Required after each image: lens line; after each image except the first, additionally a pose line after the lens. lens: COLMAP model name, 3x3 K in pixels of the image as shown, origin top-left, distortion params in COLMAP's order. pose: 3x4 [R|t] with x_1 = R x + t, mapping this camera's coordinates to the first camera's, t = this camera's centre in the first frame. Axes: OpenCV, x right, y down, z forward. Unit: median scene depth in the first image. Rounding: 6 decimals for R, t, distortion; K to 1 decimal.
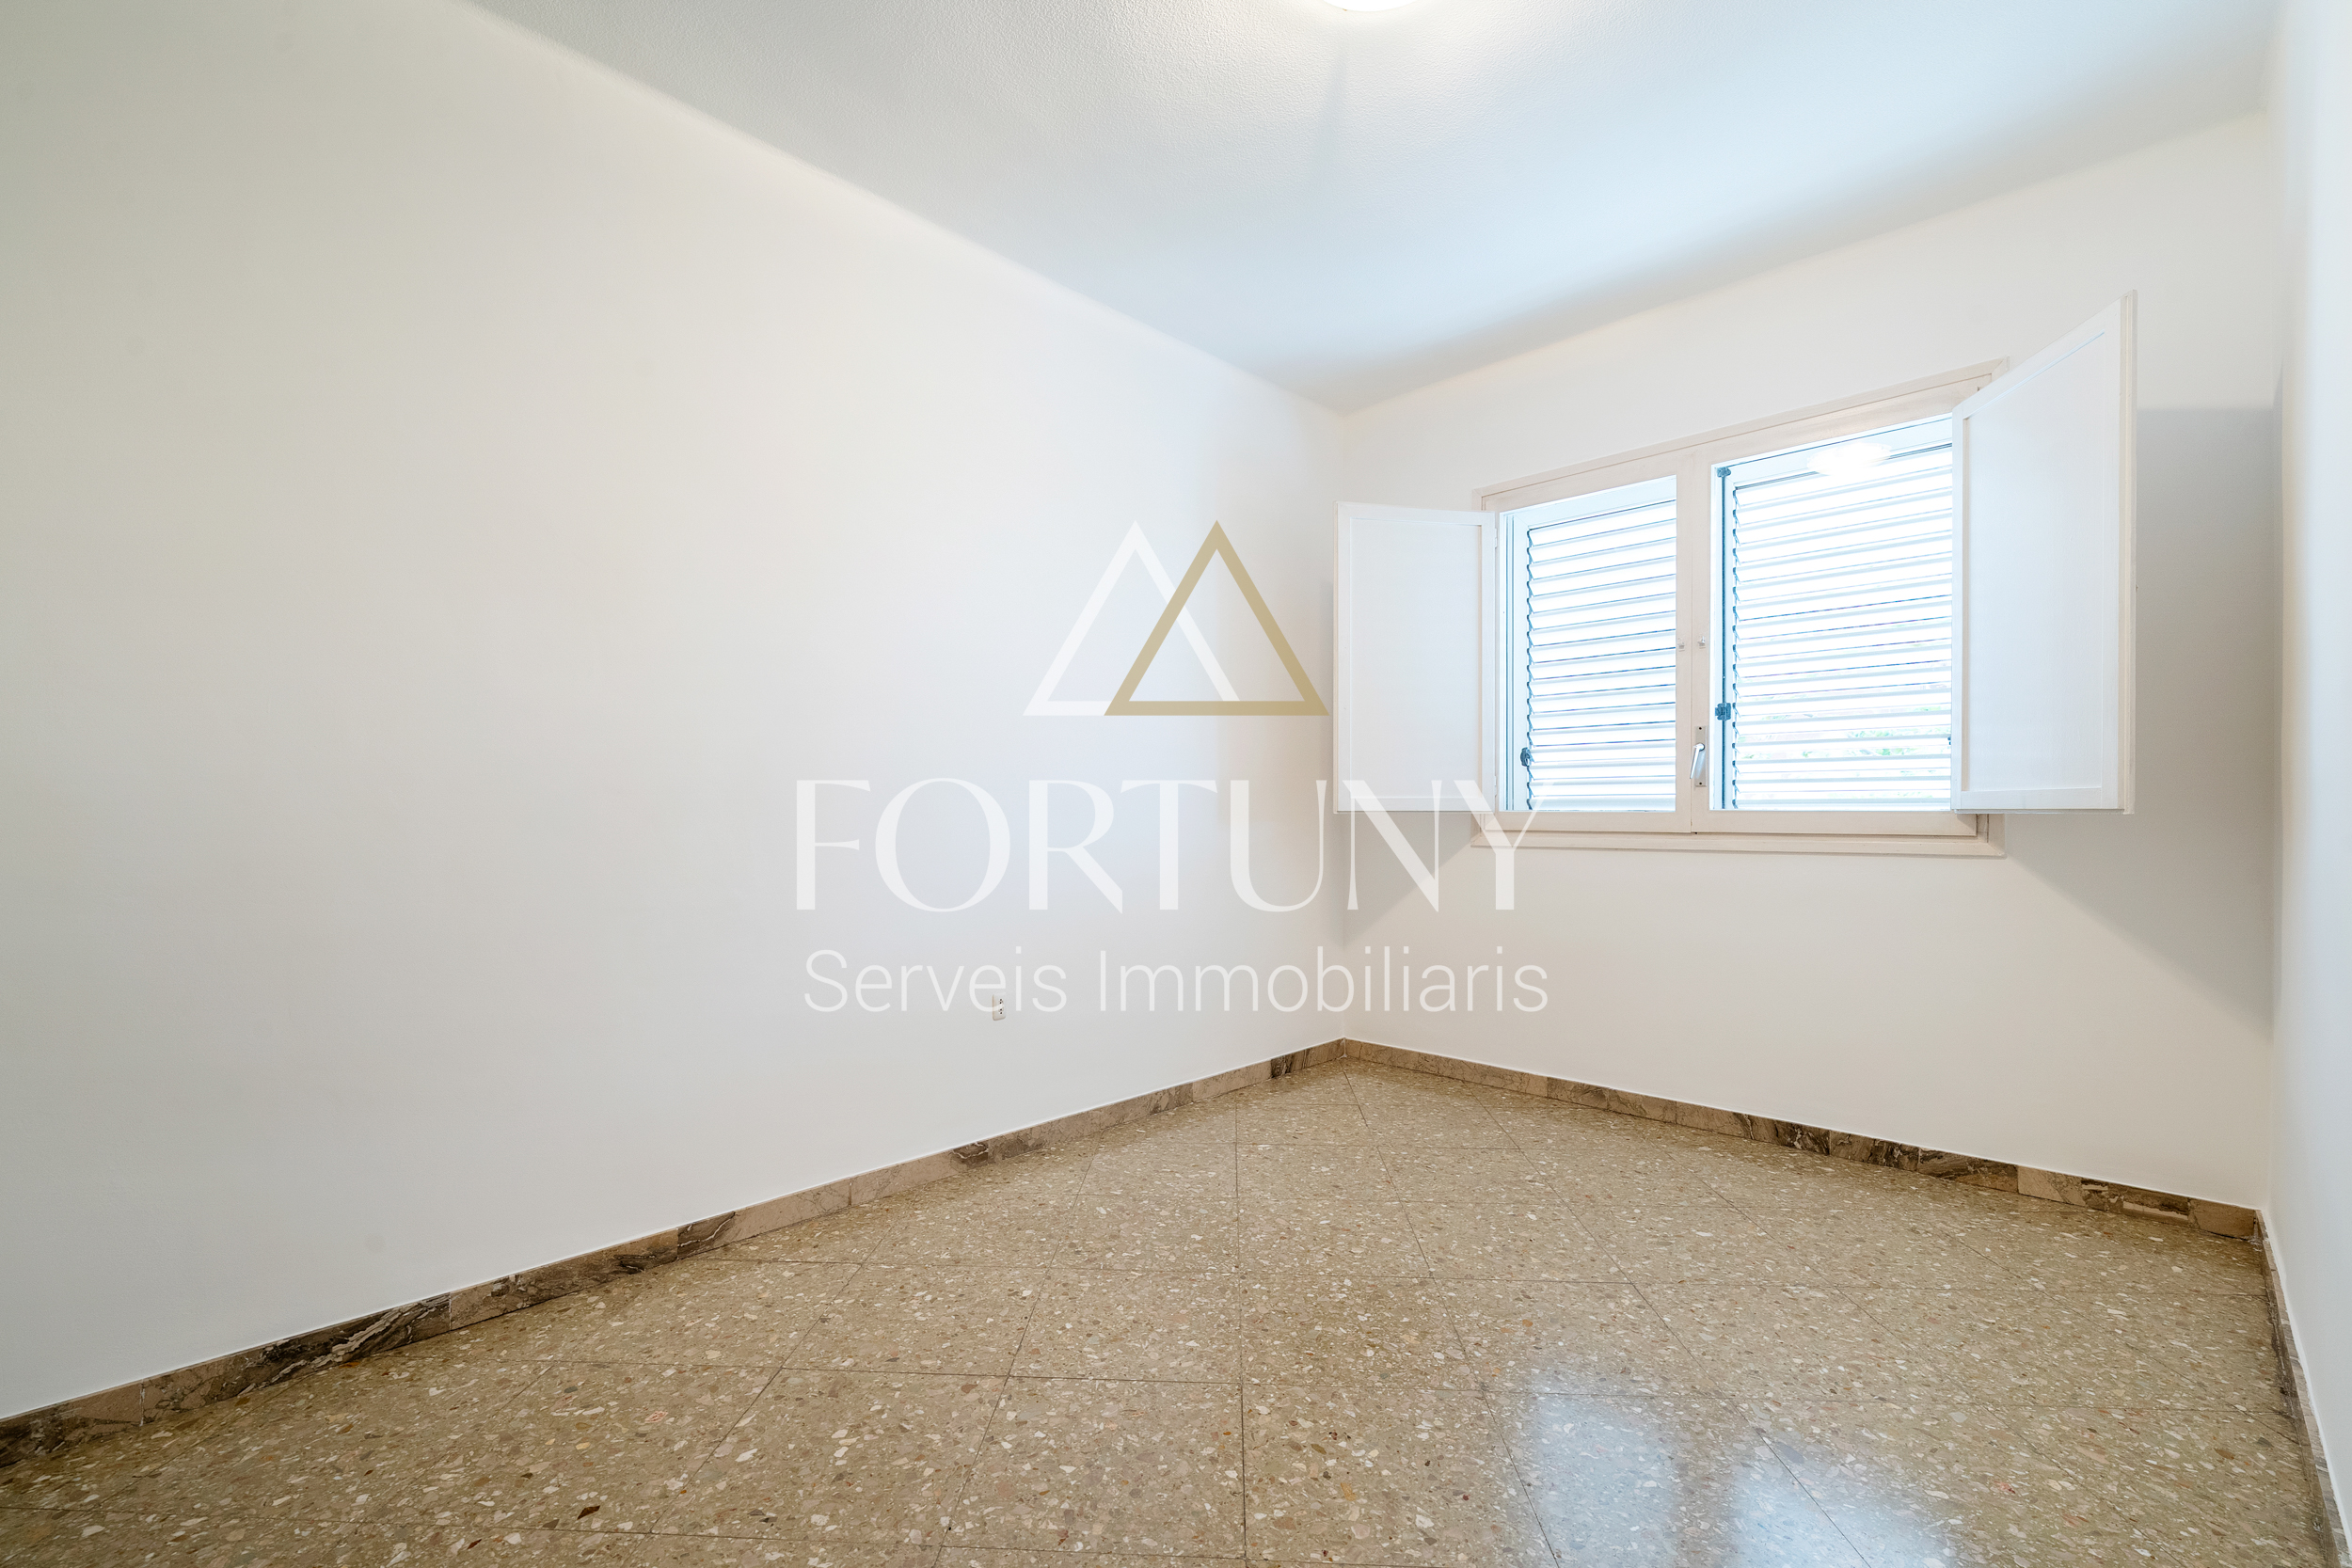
lens RADIAL K [[989.2, 0, 1184.7], [0, 989.2, 801.8], [0, 0, 1]] dist [0.002460, 0.000062]
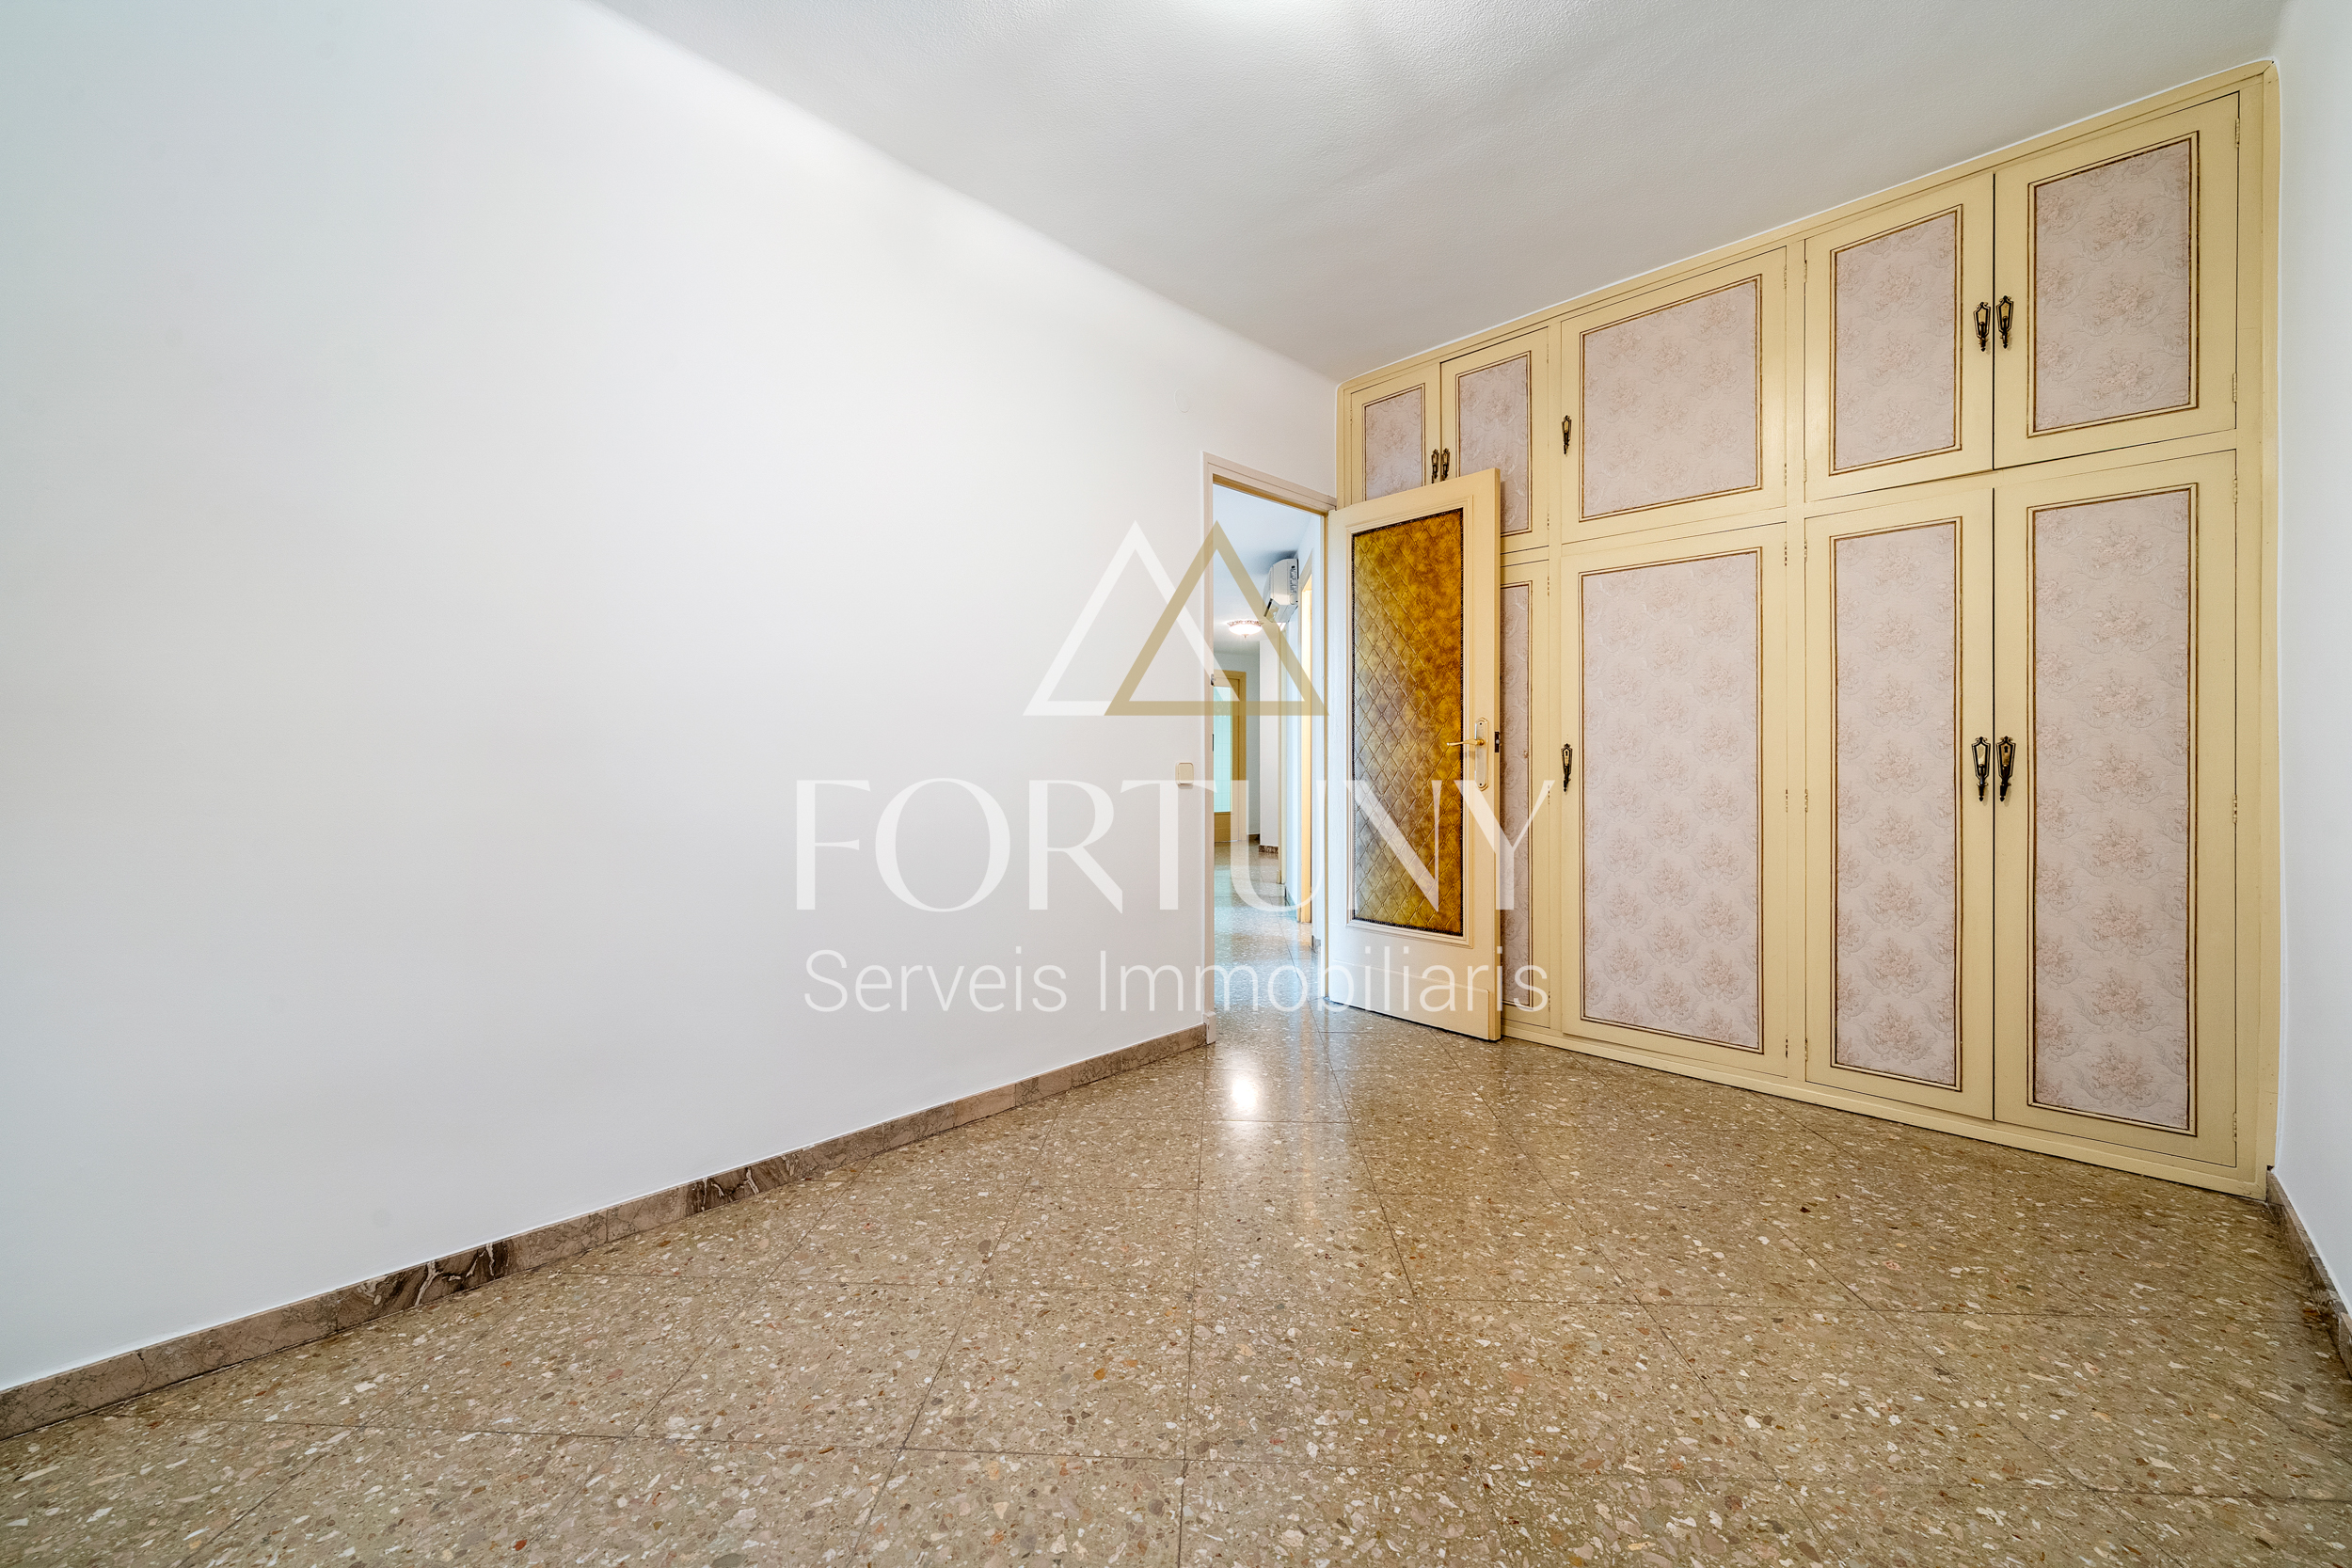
lens RADIAL K [[915.9, 0, 1177.8], [0, 915.9, 770.4], [0, 0, 1]] dist [-0.000577, 0.000265]
pose [[-0.999992, 0.003959, 0.000076, 0.225155], [0.003959, 0.999991, 0.001723, 0.010755], [-0.000070, 0.001723, -0.999999, 1.438361]]
